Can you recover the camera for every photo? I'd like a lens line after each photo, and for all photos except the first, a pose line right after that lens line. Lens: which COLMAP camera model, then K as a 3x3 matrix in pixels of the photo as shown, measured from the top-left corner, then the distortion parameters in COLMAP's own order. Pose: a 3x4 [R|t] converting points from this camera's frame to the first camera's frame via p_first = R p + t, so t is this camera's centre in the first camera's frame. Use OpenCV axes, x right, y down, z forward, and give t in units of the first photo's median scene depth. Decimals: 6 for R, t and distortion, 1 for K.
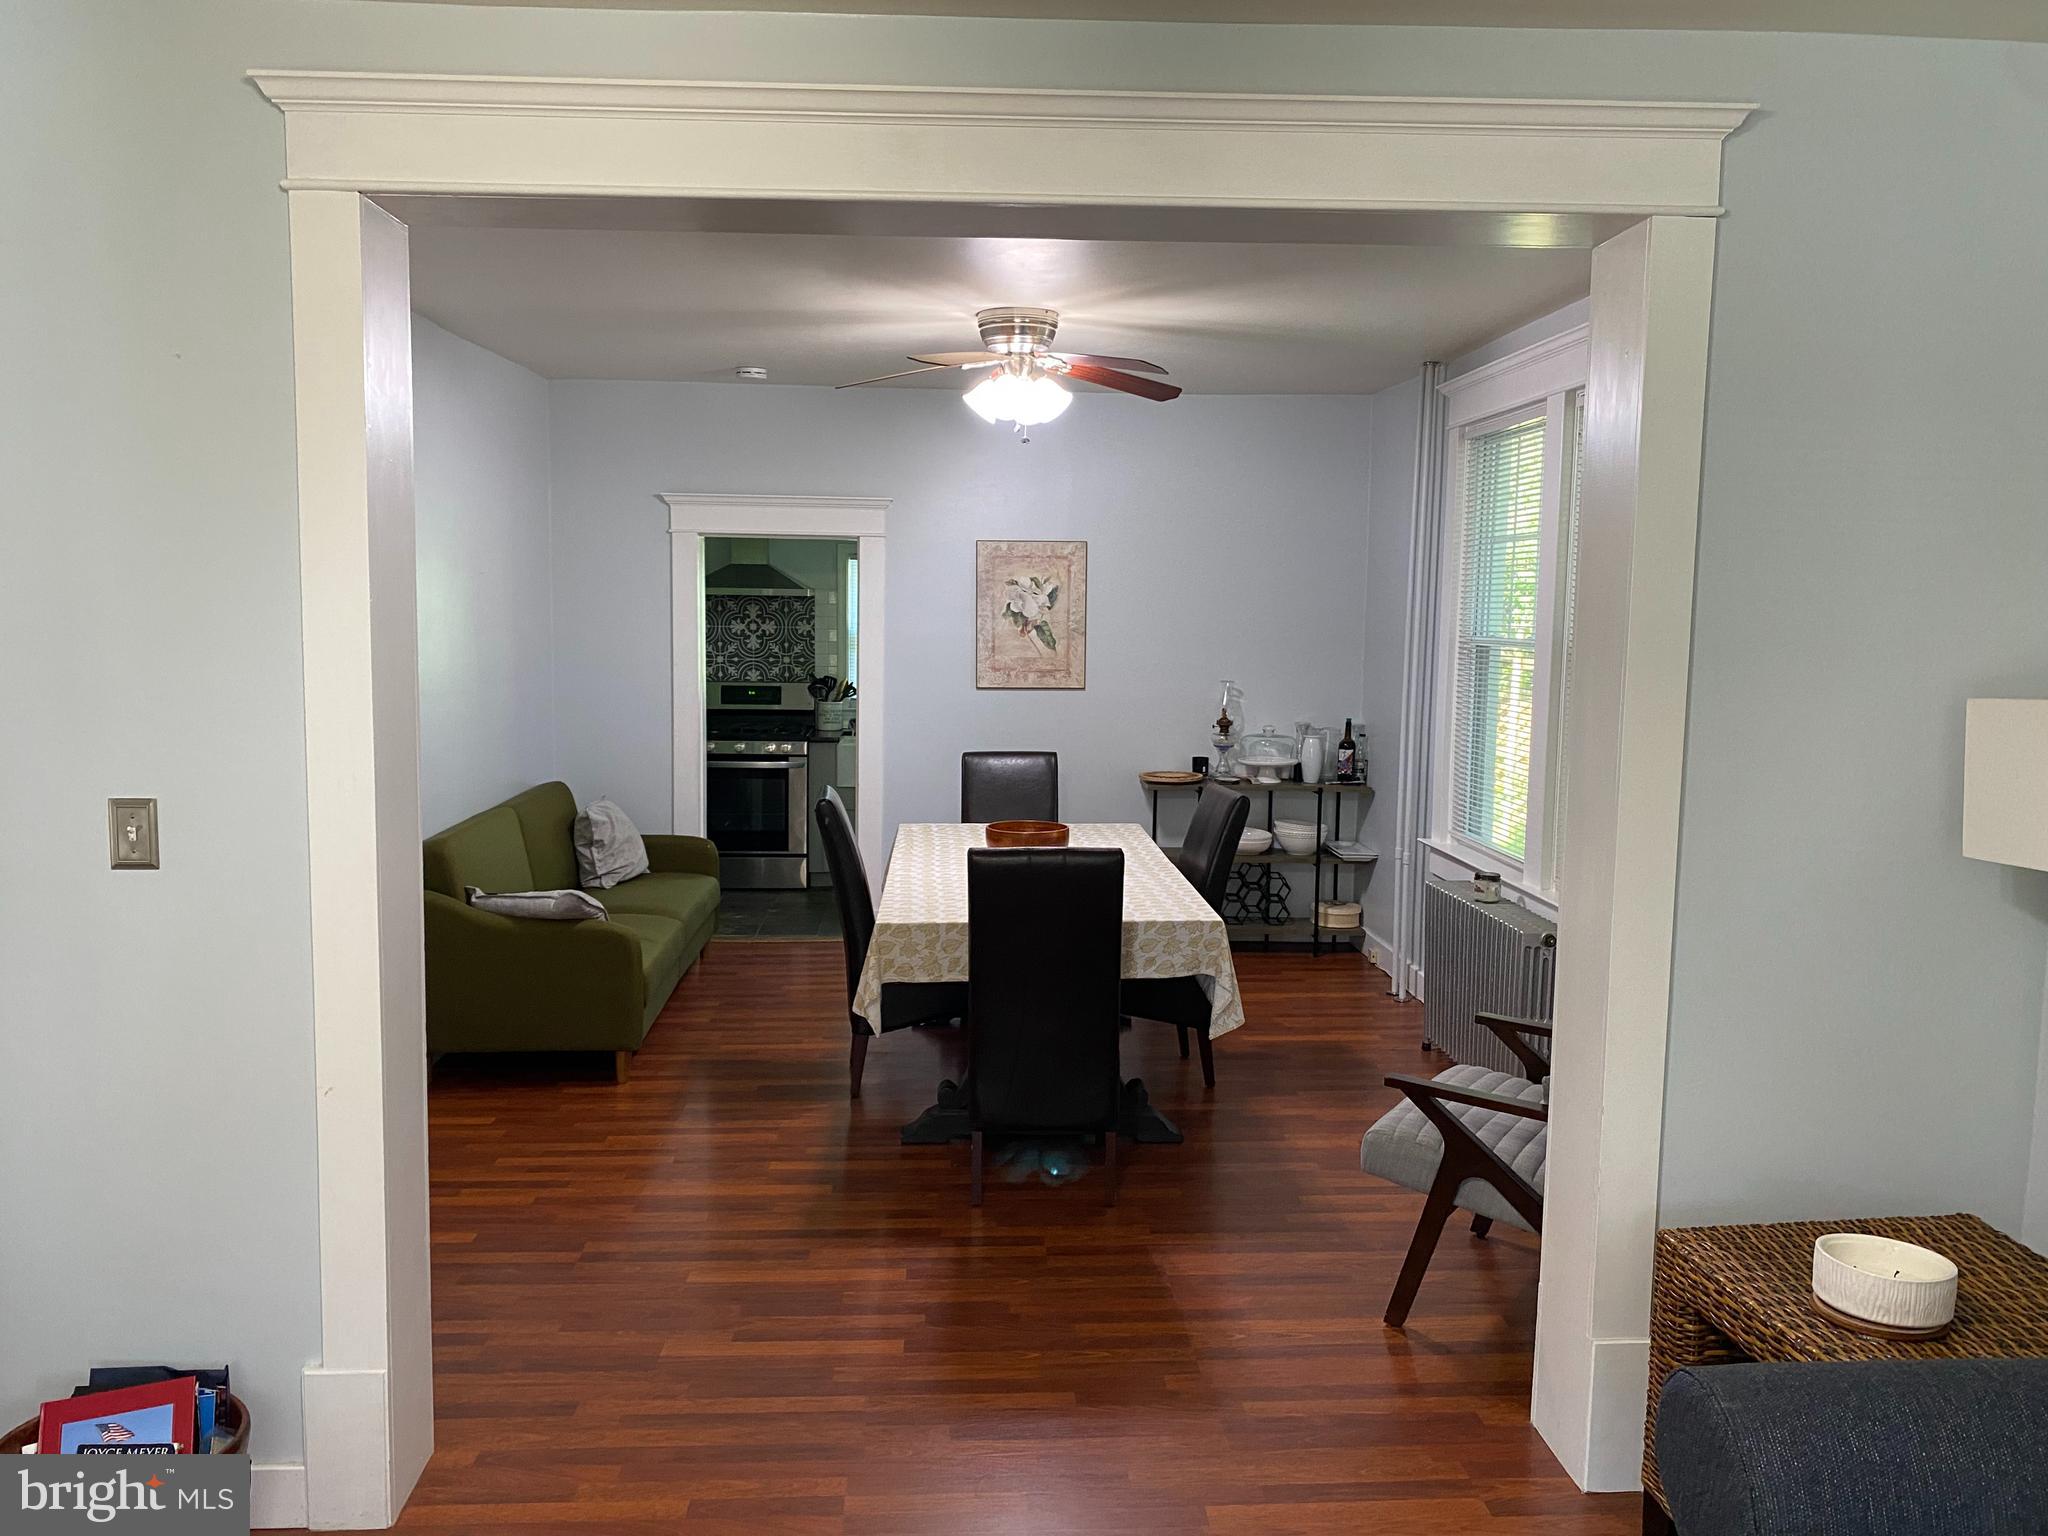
lens RADIAL K [[1569.5, 0, 1024.0], [0, 1569.5, 768.0], [0, 0, 1]] dist [0.127297, -0.322619]
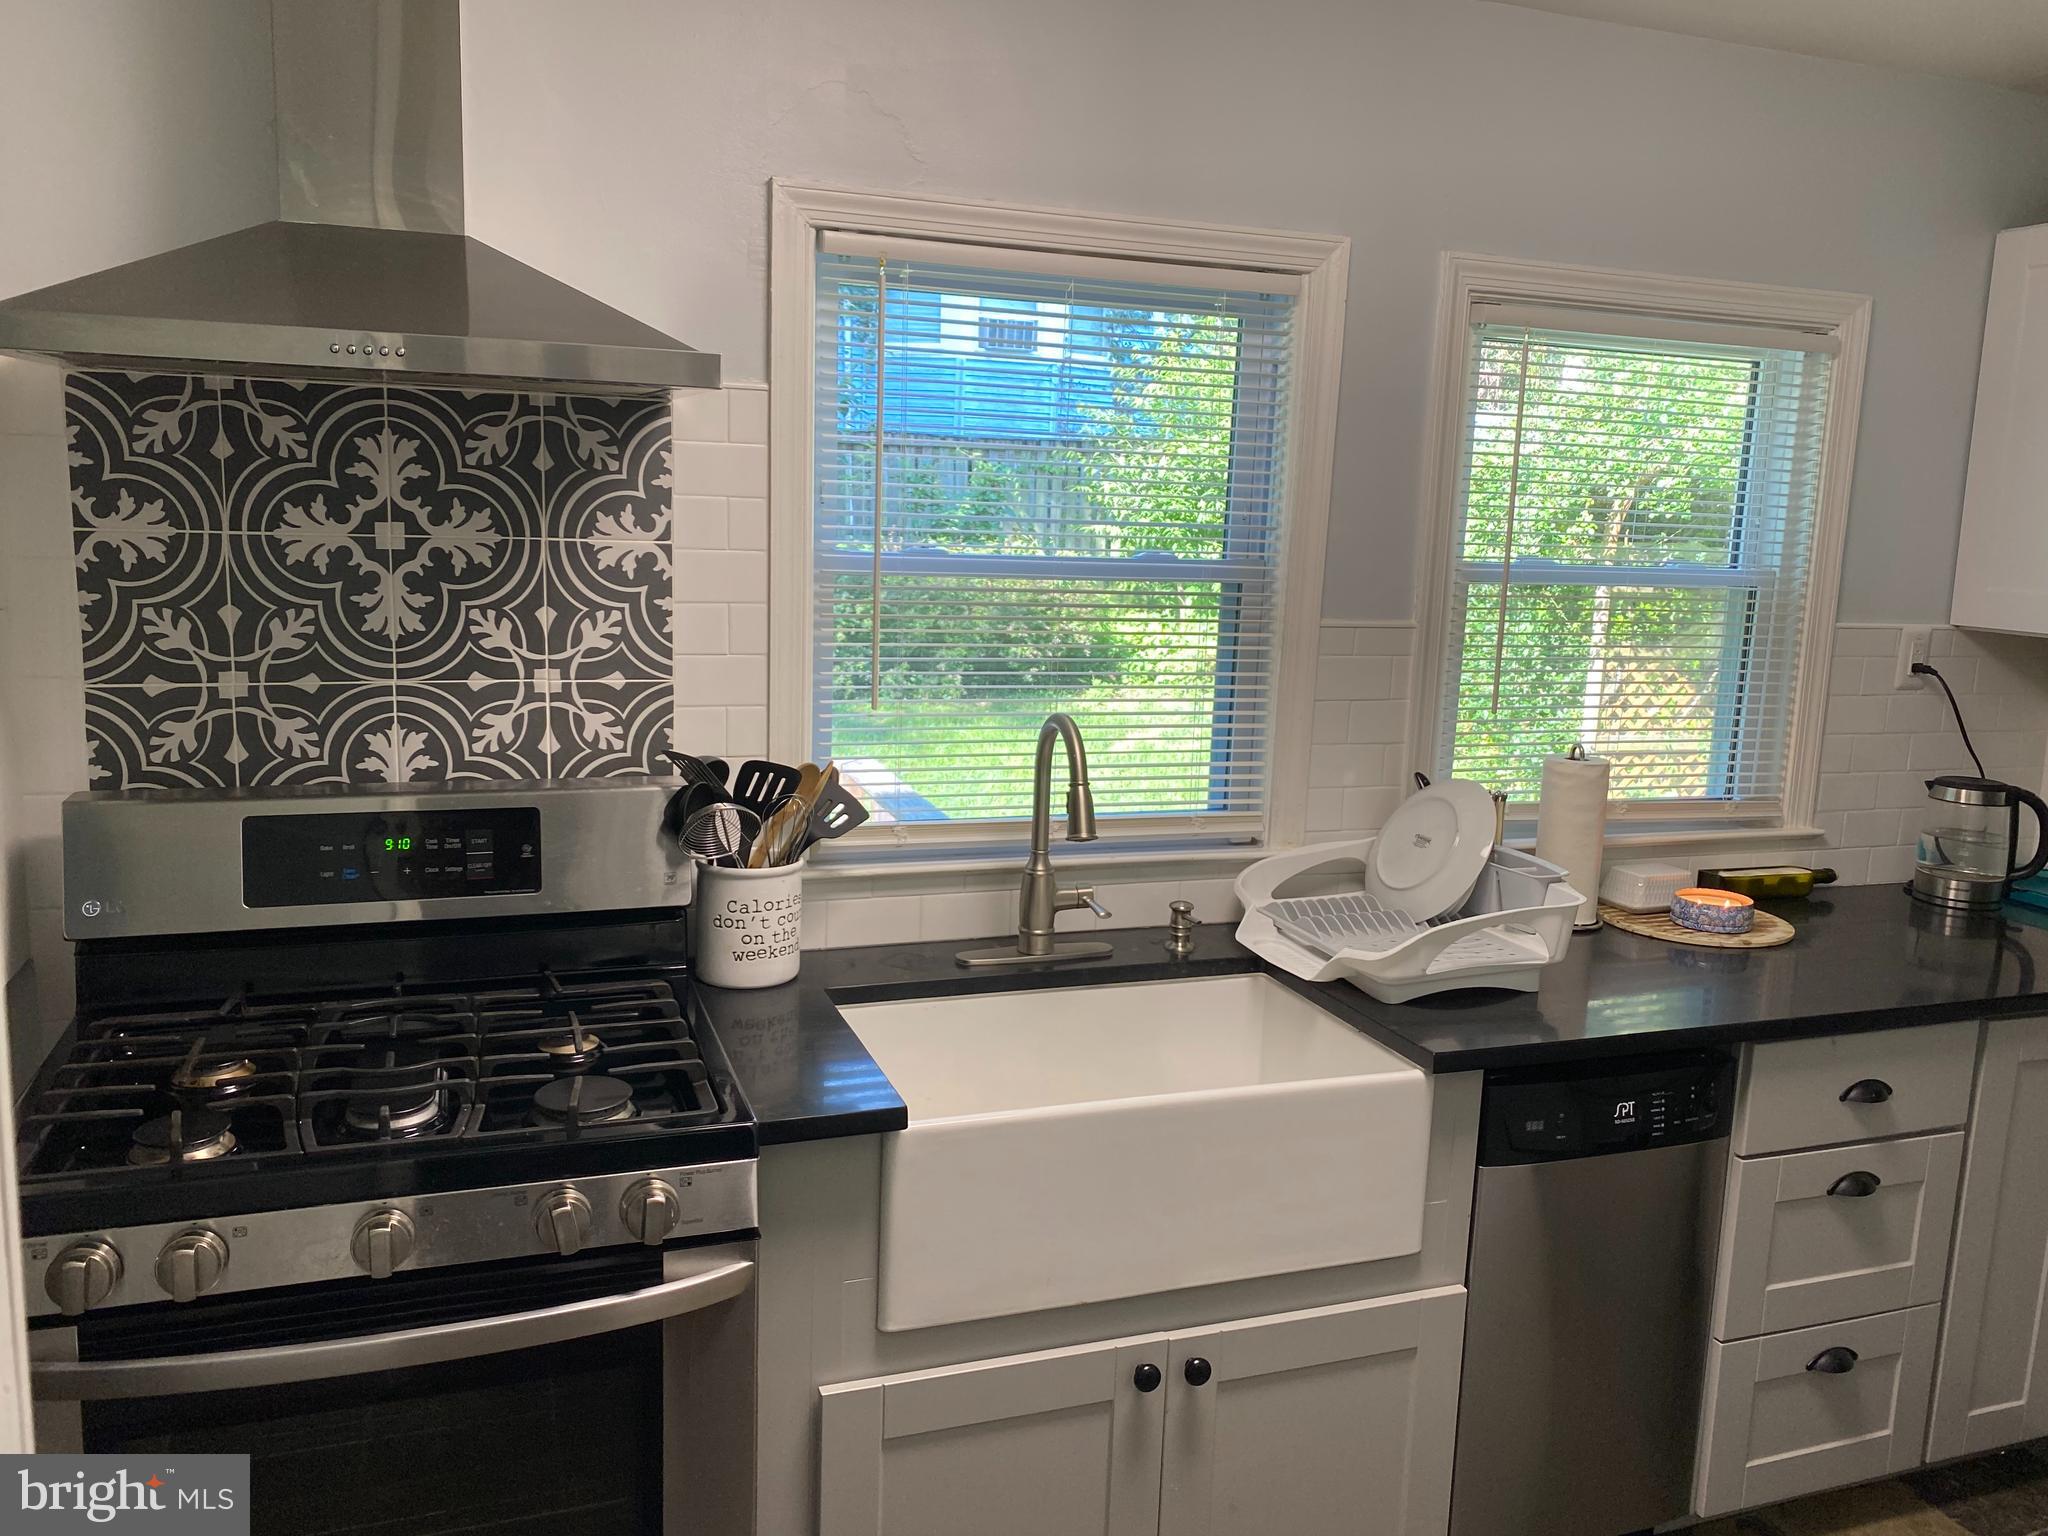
lens RADIAL K [[1569.5, 0, 1024.0], [0, 1569.5, 768.0], [0, 0, 1]] dist [0.127297, -0.322619]
pose [[0.959242, -0.026047, 0.281384, -0.150032], [0.010405, 0.998323, 0.056939, -0.068830], [-0.282395, -0.051690, 0.957904, 0.759614]]
